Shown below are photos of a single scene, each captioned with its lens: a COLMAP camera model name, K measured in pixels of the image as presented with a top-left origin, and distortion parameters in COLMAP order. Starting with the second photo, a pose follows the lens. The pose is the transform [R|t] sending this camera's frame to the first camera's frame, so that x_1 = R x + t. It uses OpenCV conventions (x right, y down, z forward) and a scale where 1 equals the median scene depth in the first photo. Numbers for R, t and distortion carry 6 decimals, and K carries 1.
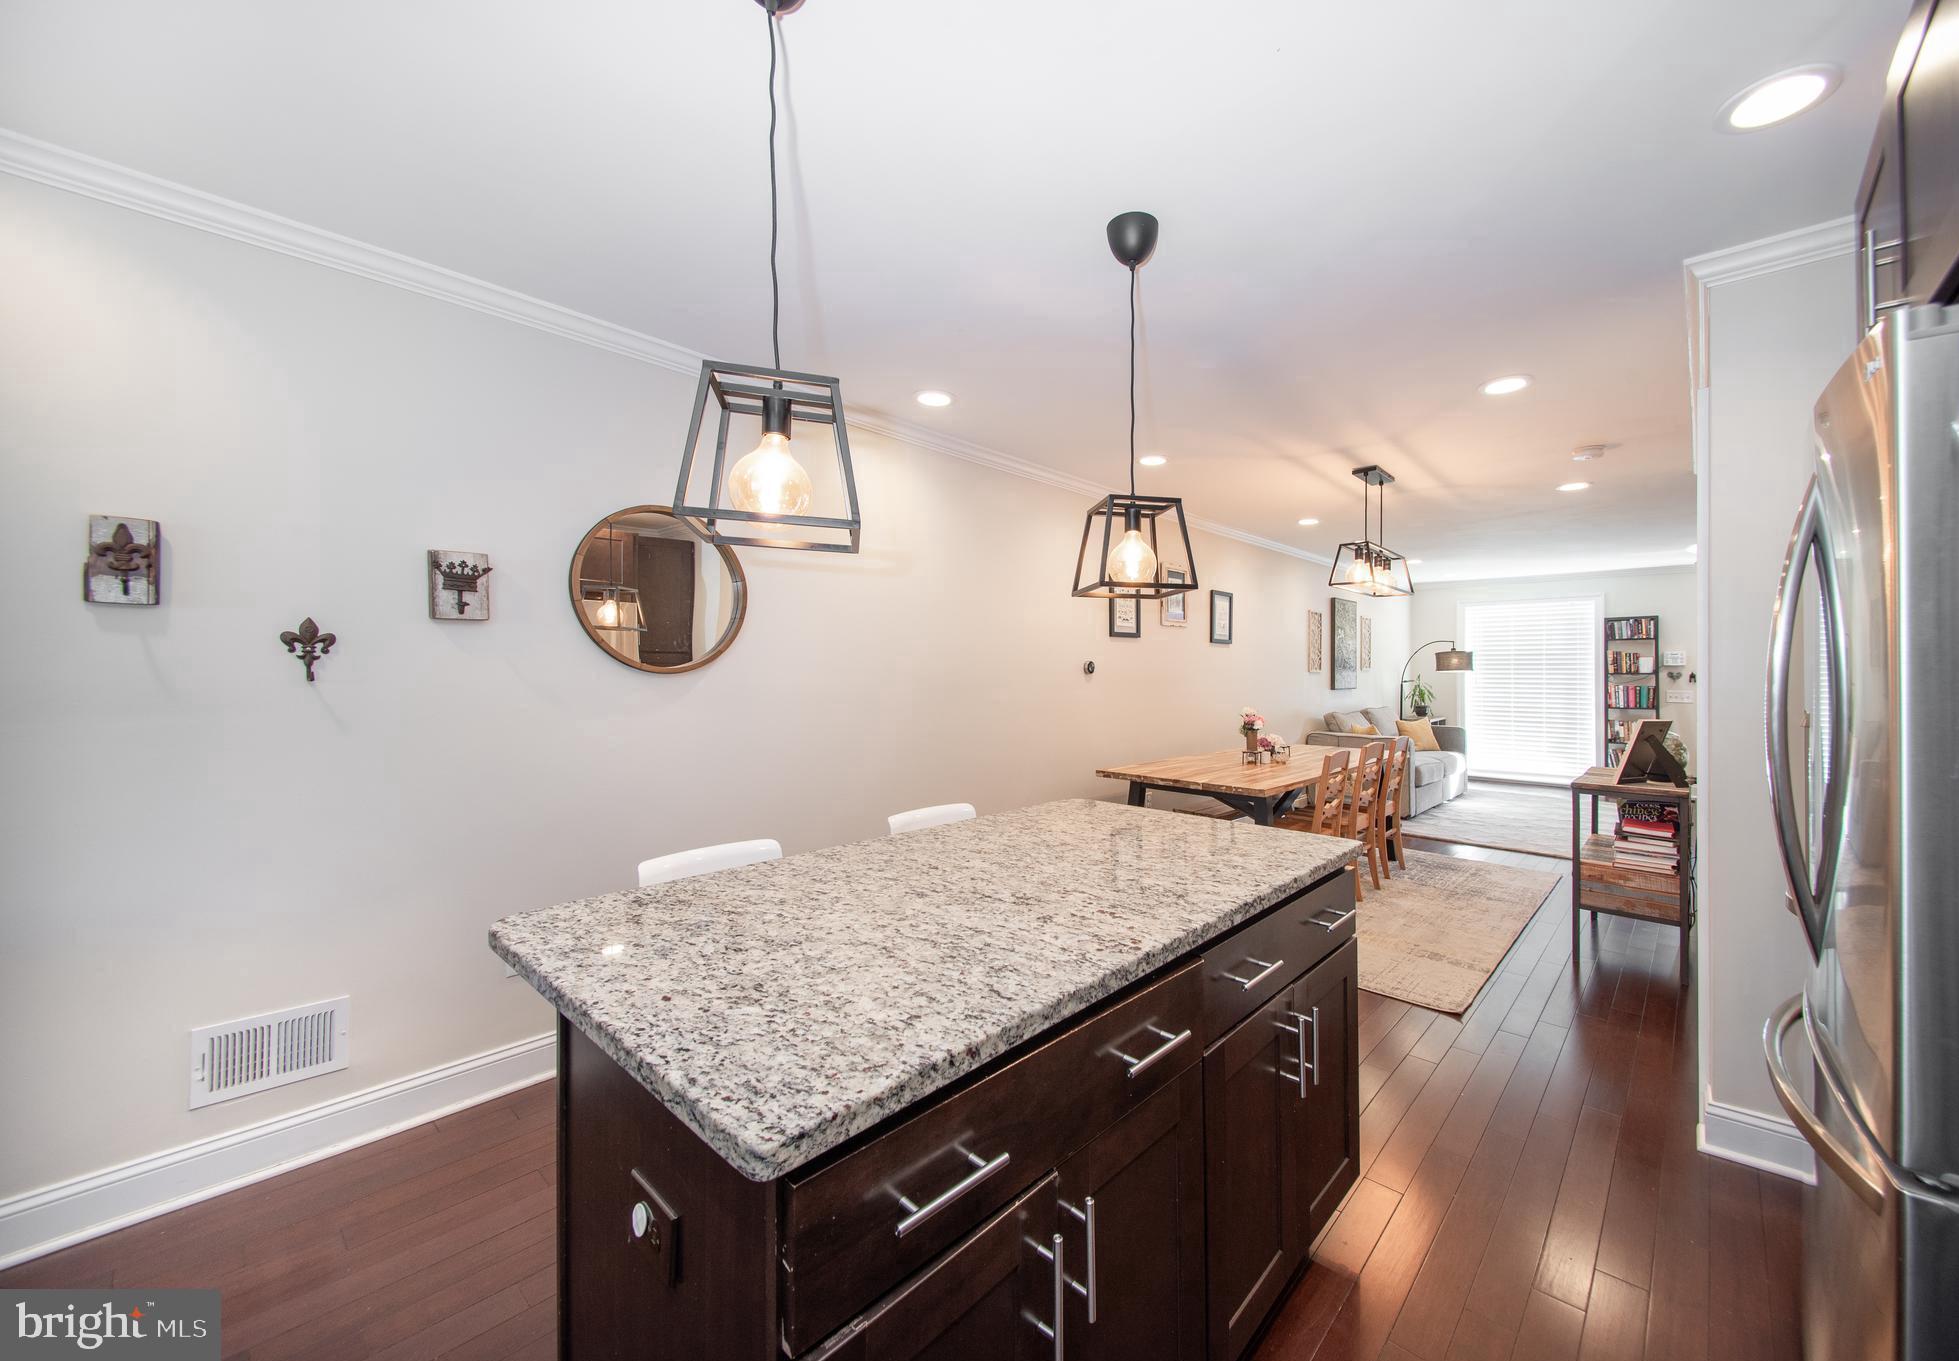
lens RADIAL K [[746.3, 0, 1001.5], [0, 746.3, 666.2], [0, 0, 1]] dist [-0.011665, -0.000310]
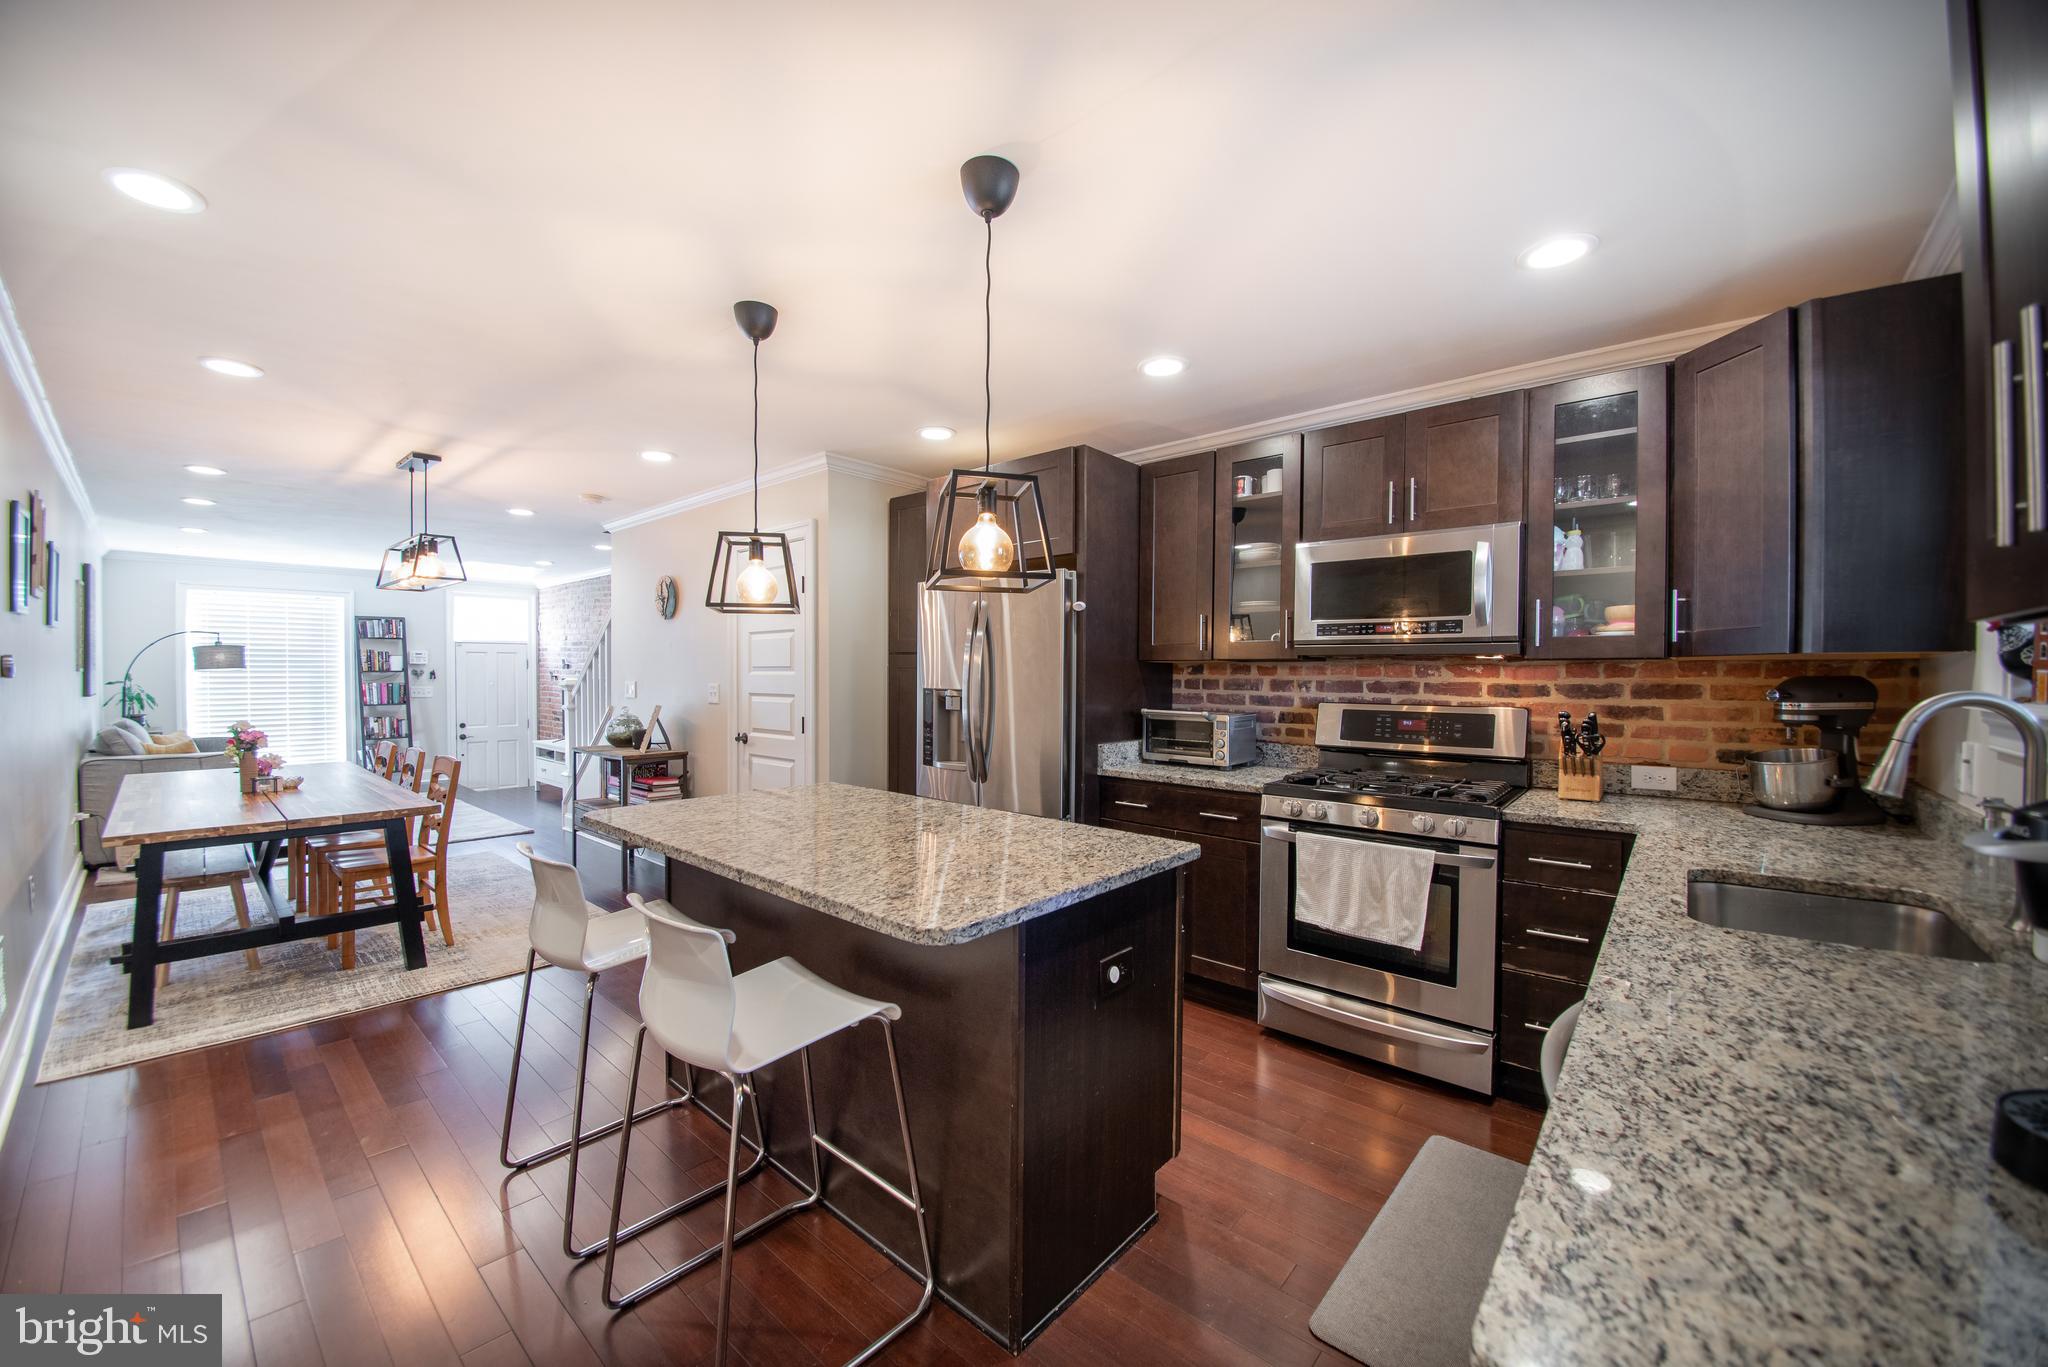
lens RADIAL K [[784.0, 0, 1006.4], [0, 784.0, 674.1], [0, 0, 1]] dist [-0.014769, -0.000396]
pose [[-0.026443, -0.007001, 0.999626, -0.272638], [-0.008383, 0.999942, 0.006781, -0.001040], [-0.999615, -0.008200, -0.026500, 0.150561]]
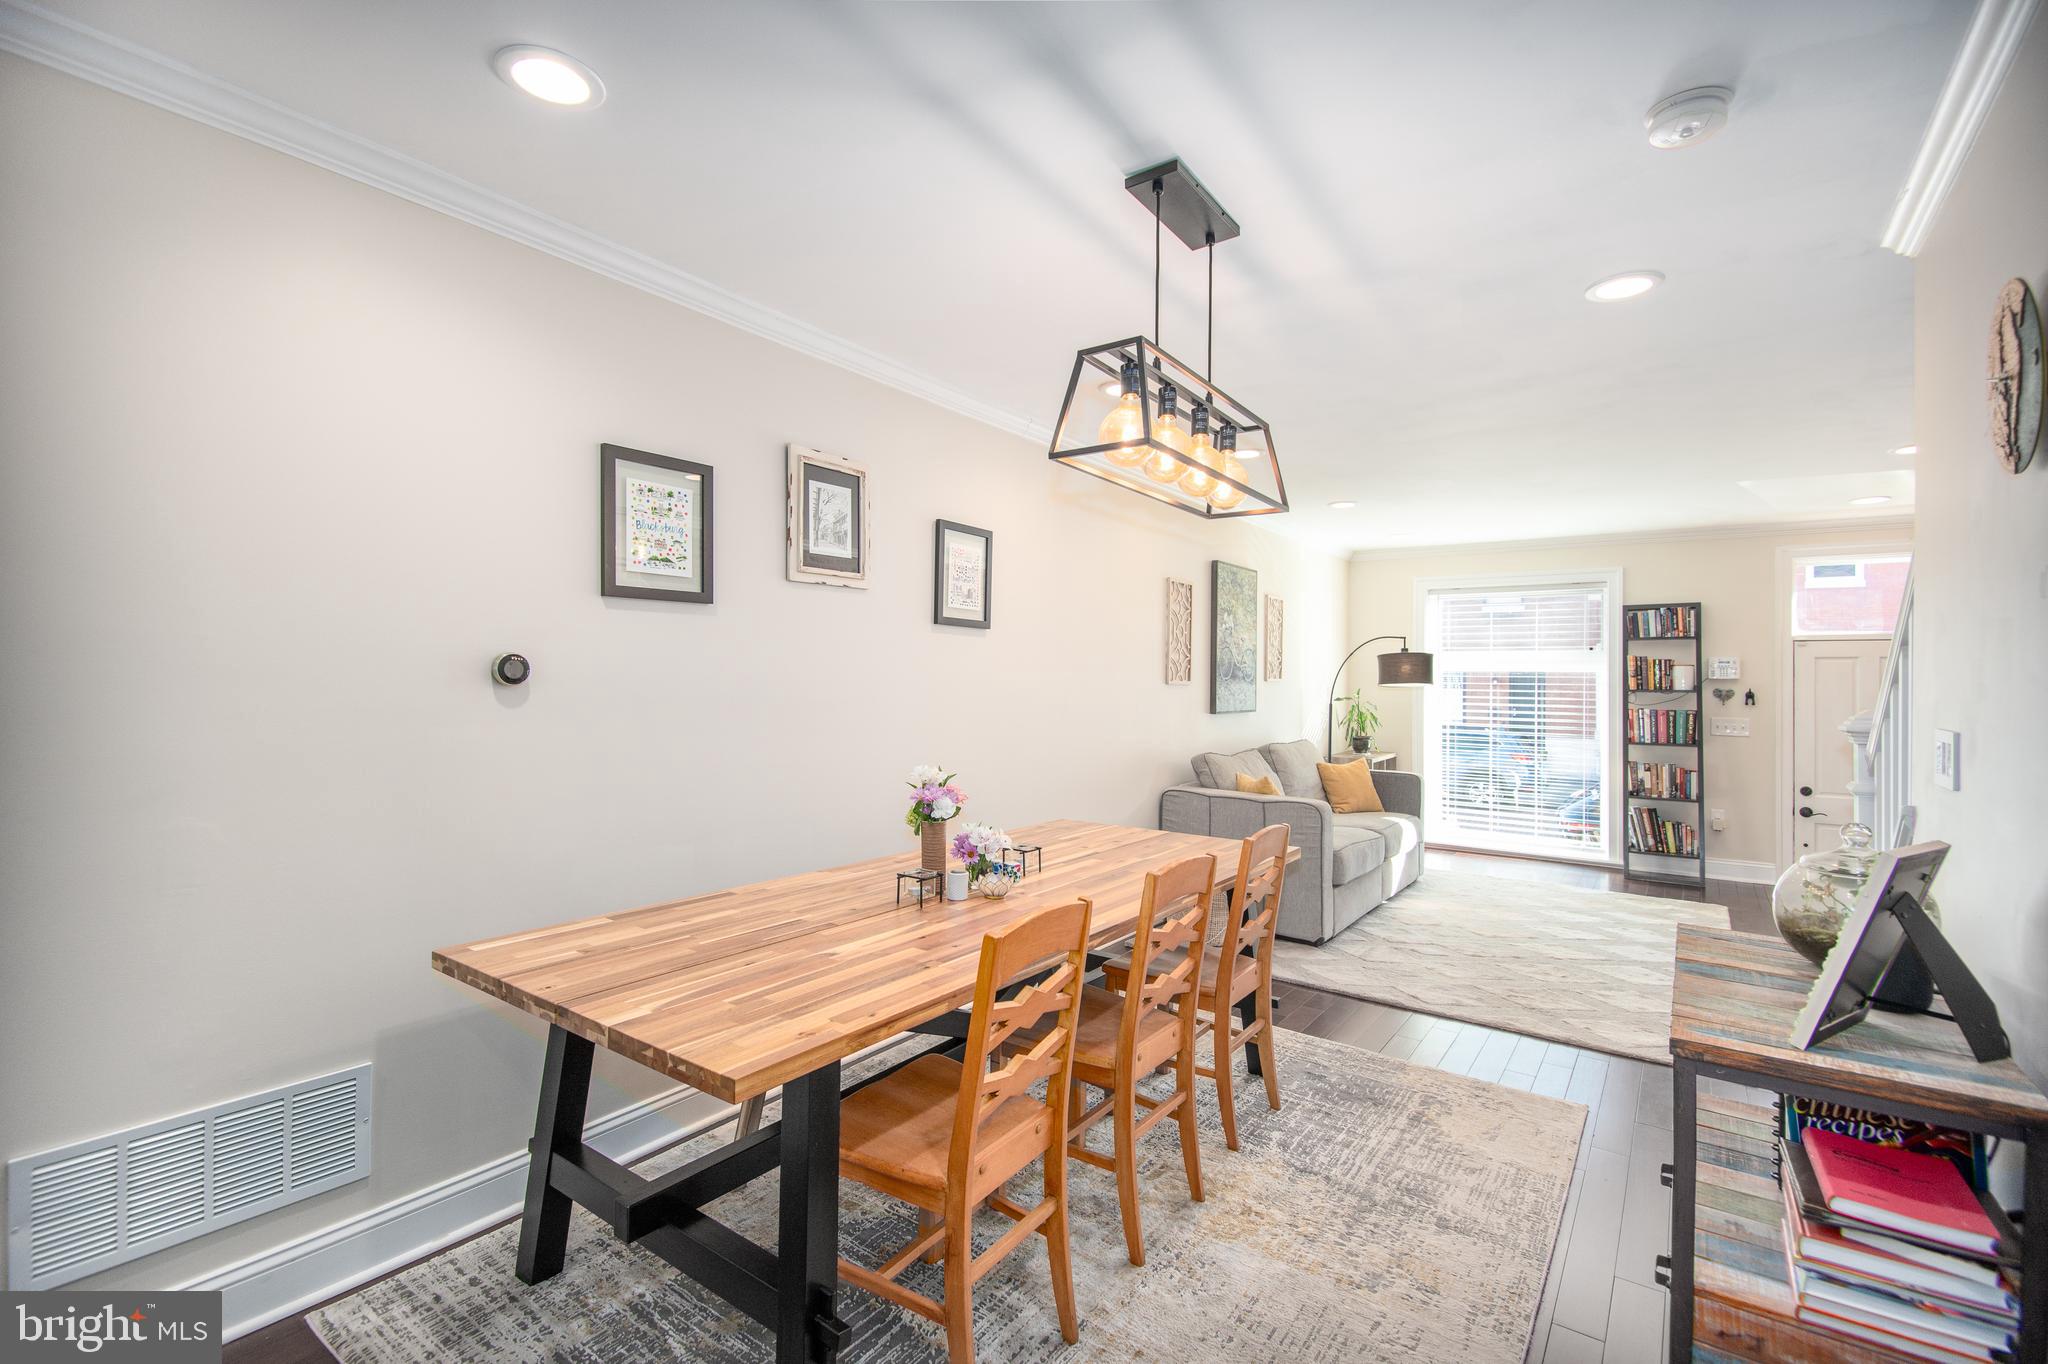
lens RADIAL K [[938.4, 0, 1020.6], [0, 938.4, 665.4], [0, 0, 1]] dist [0.000392, -0.001260]
pose [[0.990219, 0.012208, 0.138984, 0.179914], [-0.011420, 0.999914, -0.006468, -0.000450], [-0.139051, 0.004818, 0.990273, 0.264293]]
